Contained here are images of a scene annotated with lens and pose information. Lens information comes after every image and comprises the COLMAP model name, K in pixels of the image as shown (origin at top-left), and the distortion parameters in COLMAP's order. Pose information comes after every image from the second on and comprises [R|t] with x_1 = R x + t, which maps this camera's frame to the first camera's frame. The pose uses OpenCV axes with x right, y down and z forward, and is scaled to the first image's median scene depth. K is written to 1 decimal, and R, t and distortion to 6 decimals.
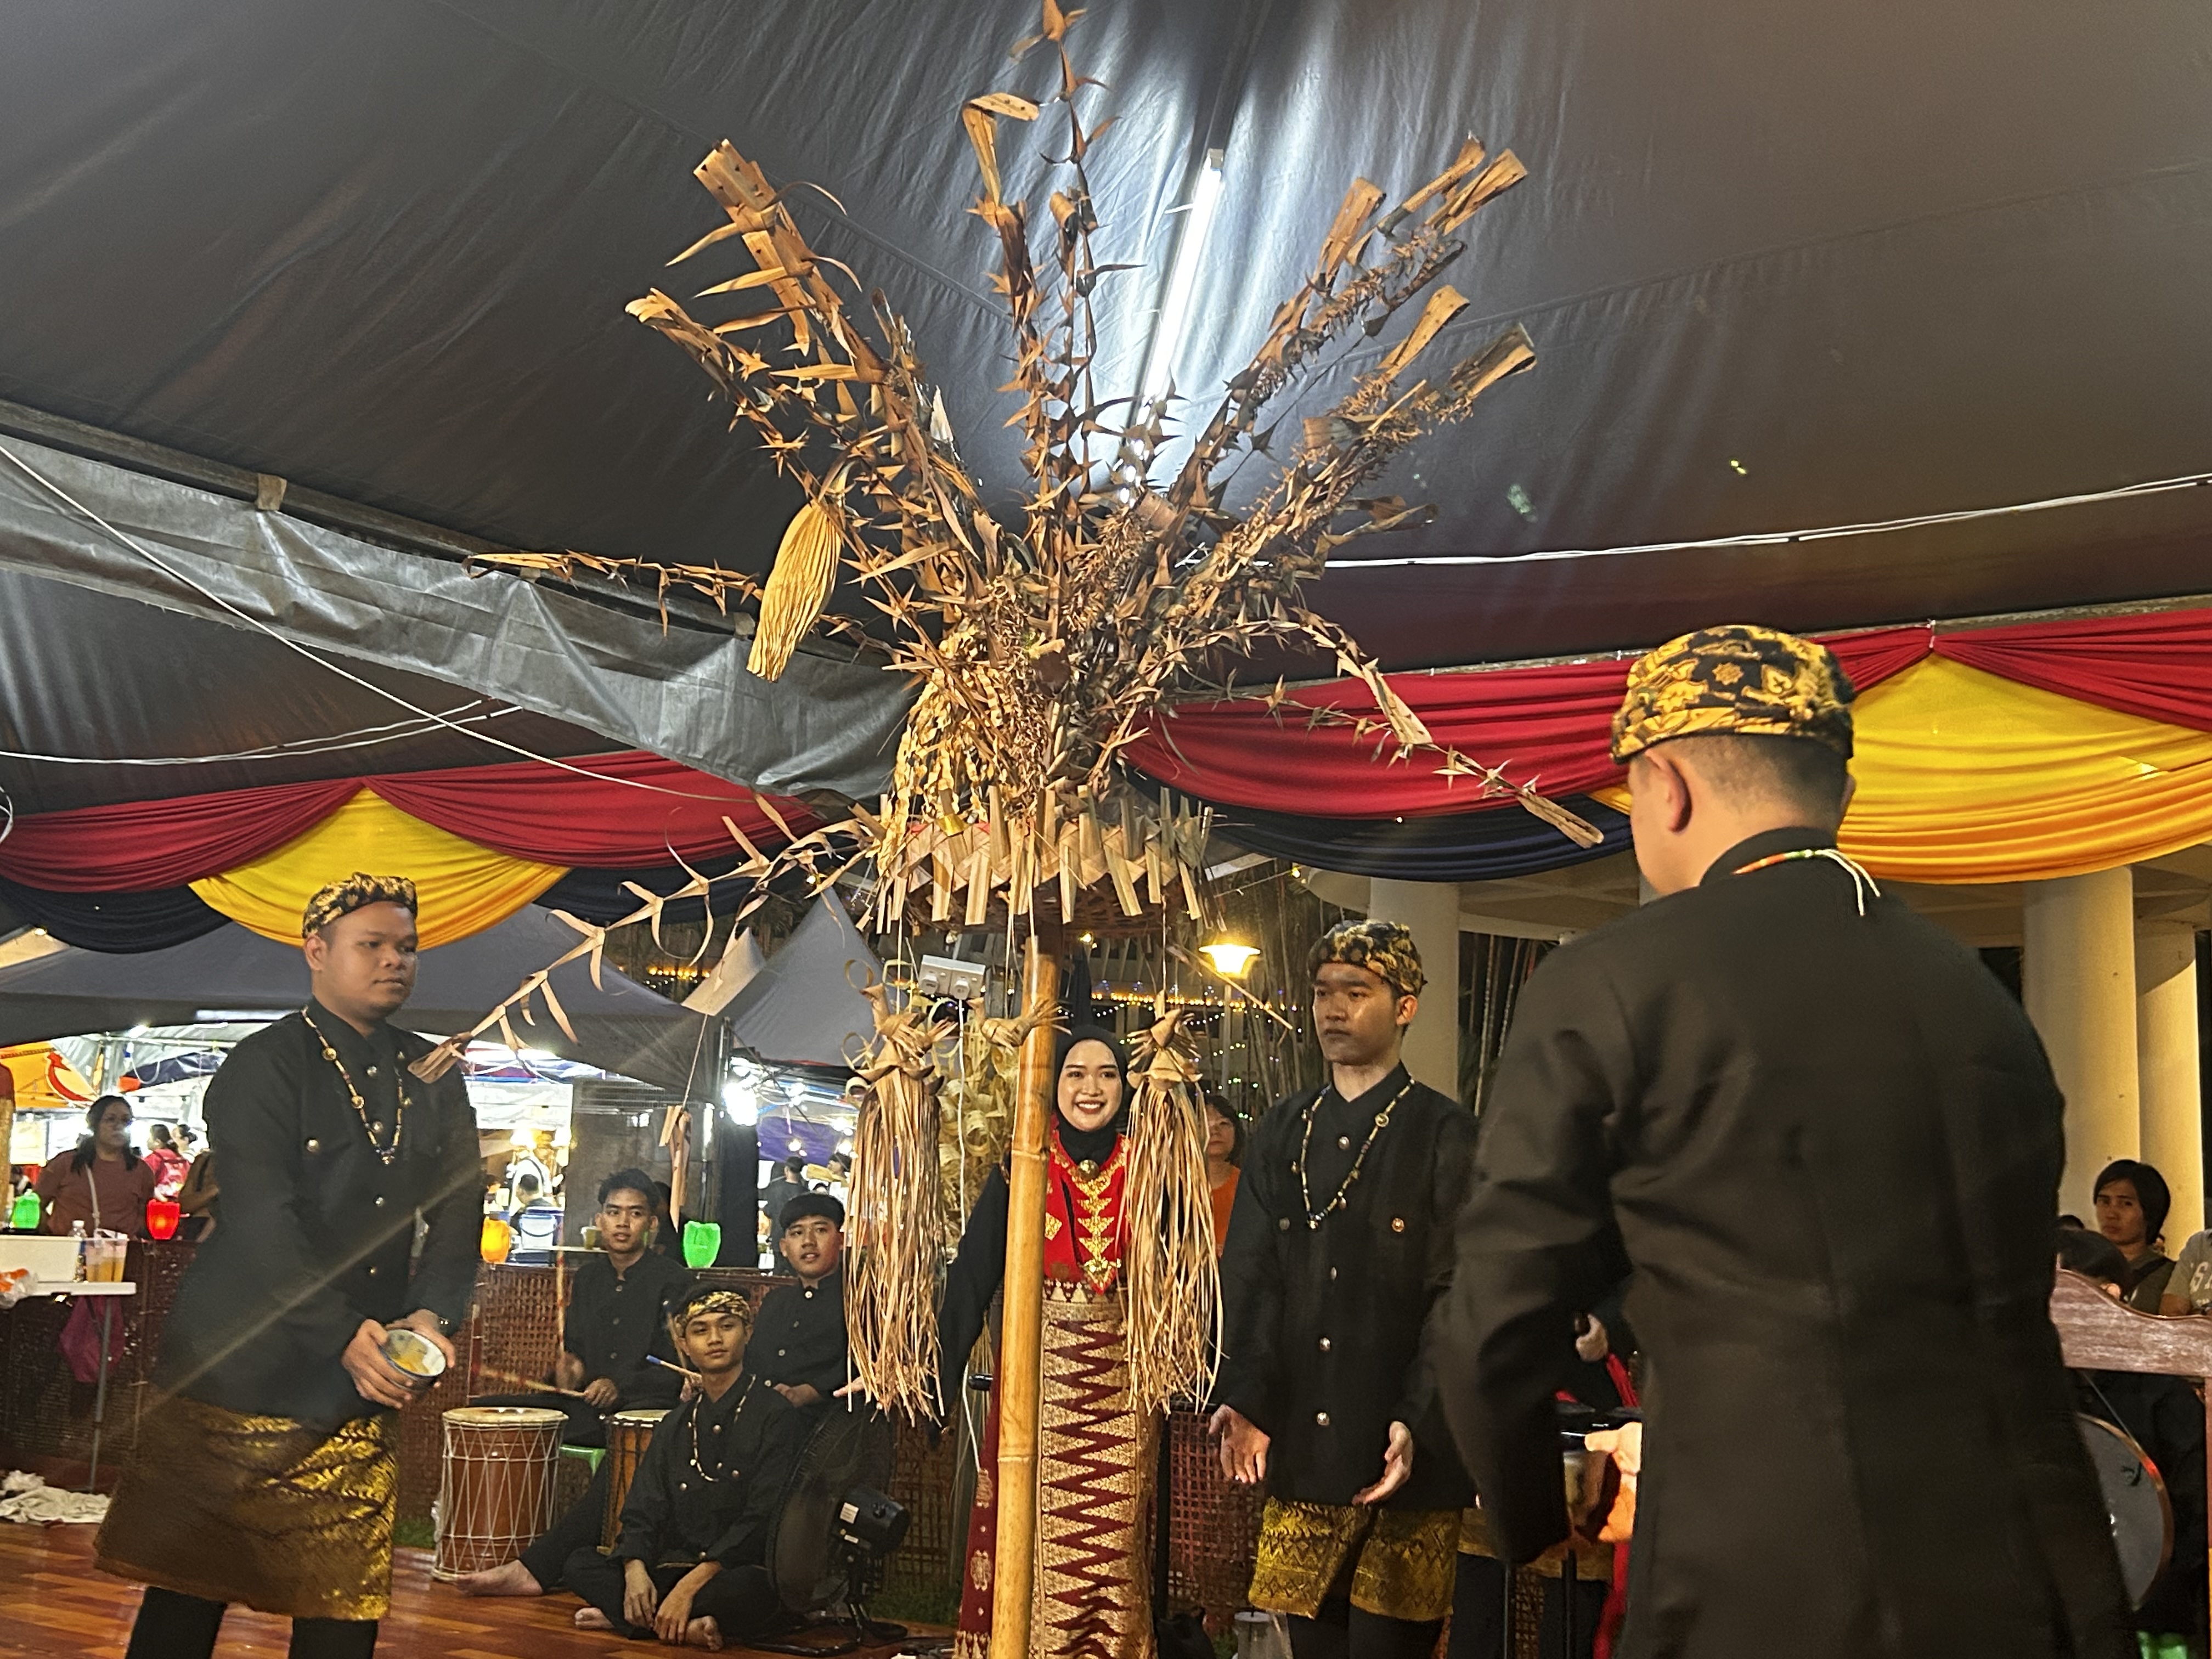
lens RADIAL K [[2439.7, 0, 1112.2], [0, 2439.7, 837.0], [0, 0, 1]] dist [0.016954, 0.000000]
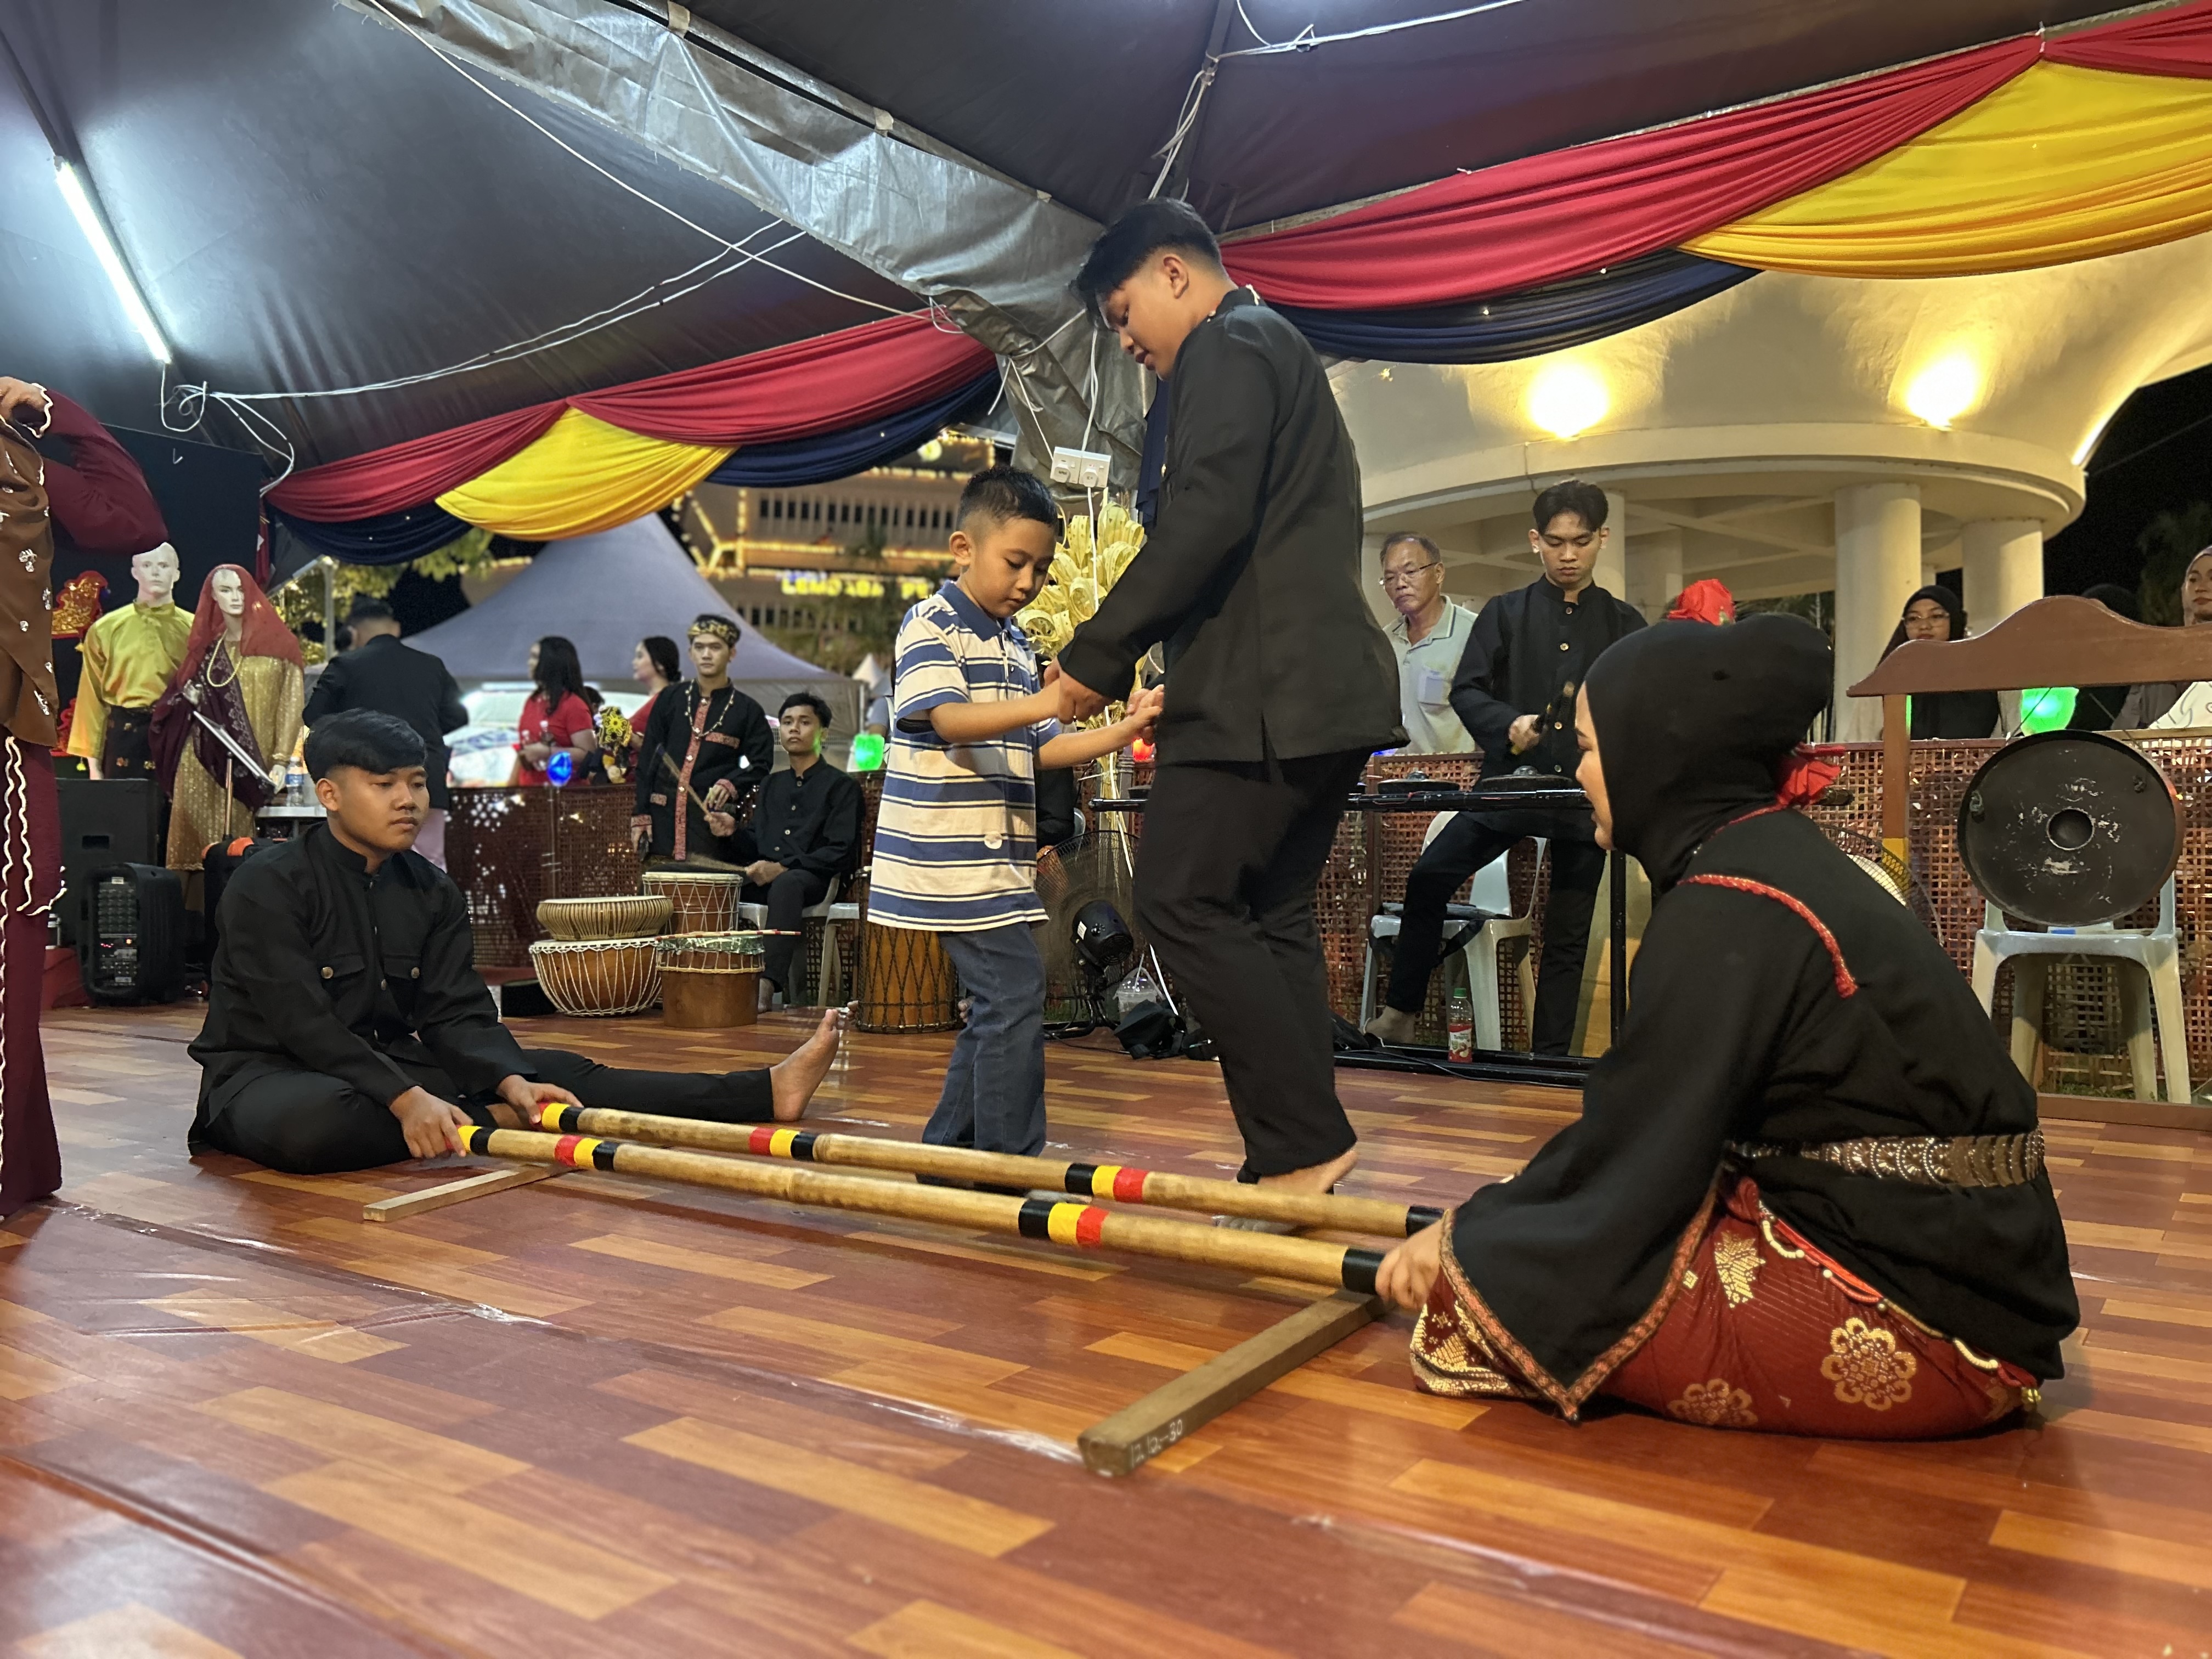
lens RADIAL K [[1646.9, 0, 1078.0], [0, 1646.9, 845.3], [0, 0, 1]] dist [0.037225, -0.020189]
pose [[0.999128, -0.033258, -0.025249, -0.062483], [0.036639, 0.988301, 0.148048, 0.134274], [0.020030, -0.148844, 0.988658, 0.253399]]
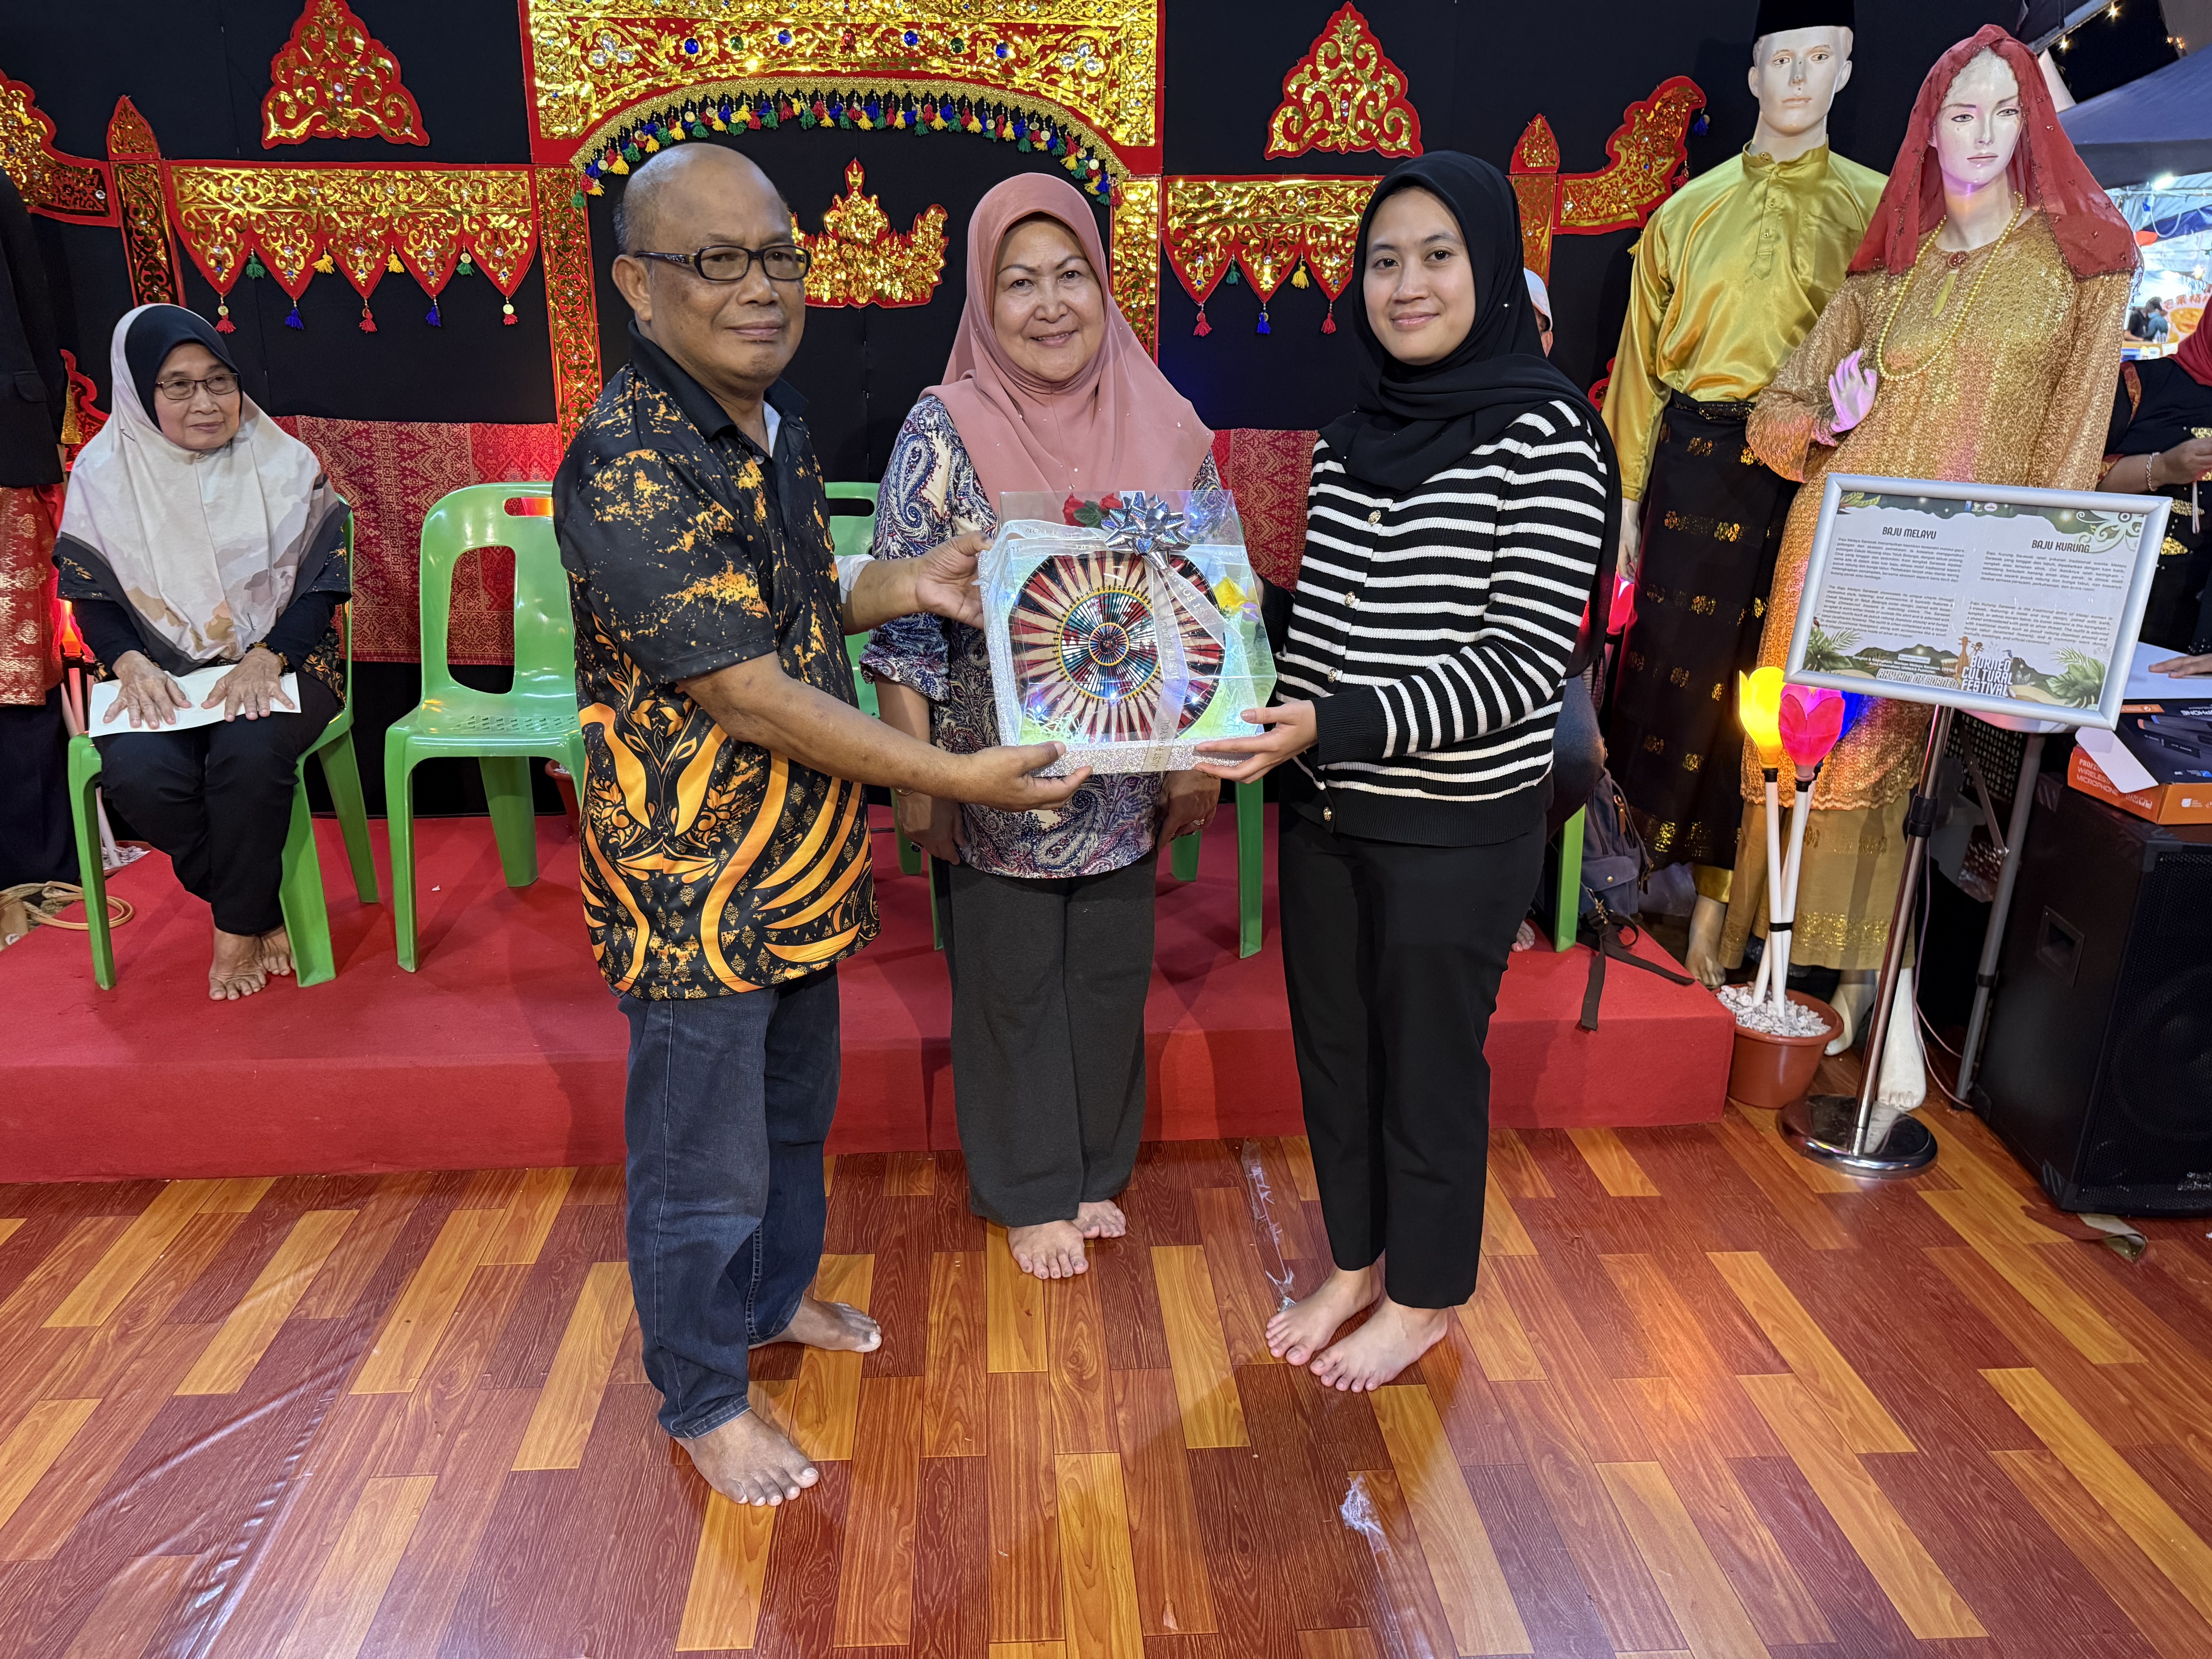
lens RADIAL K [[1604.1, 0, 1110.8], [0, 1604.1, 831.3], [0, 0, 1]] dist [0.028807, -0.035397]
pose [[0.617327, 0.222092, -0.754707, -0.476827], [0.128092, 0.918147, 0.374964, 0.091387], [0.776209, -0.328147, 0.538349, 0.984927]]
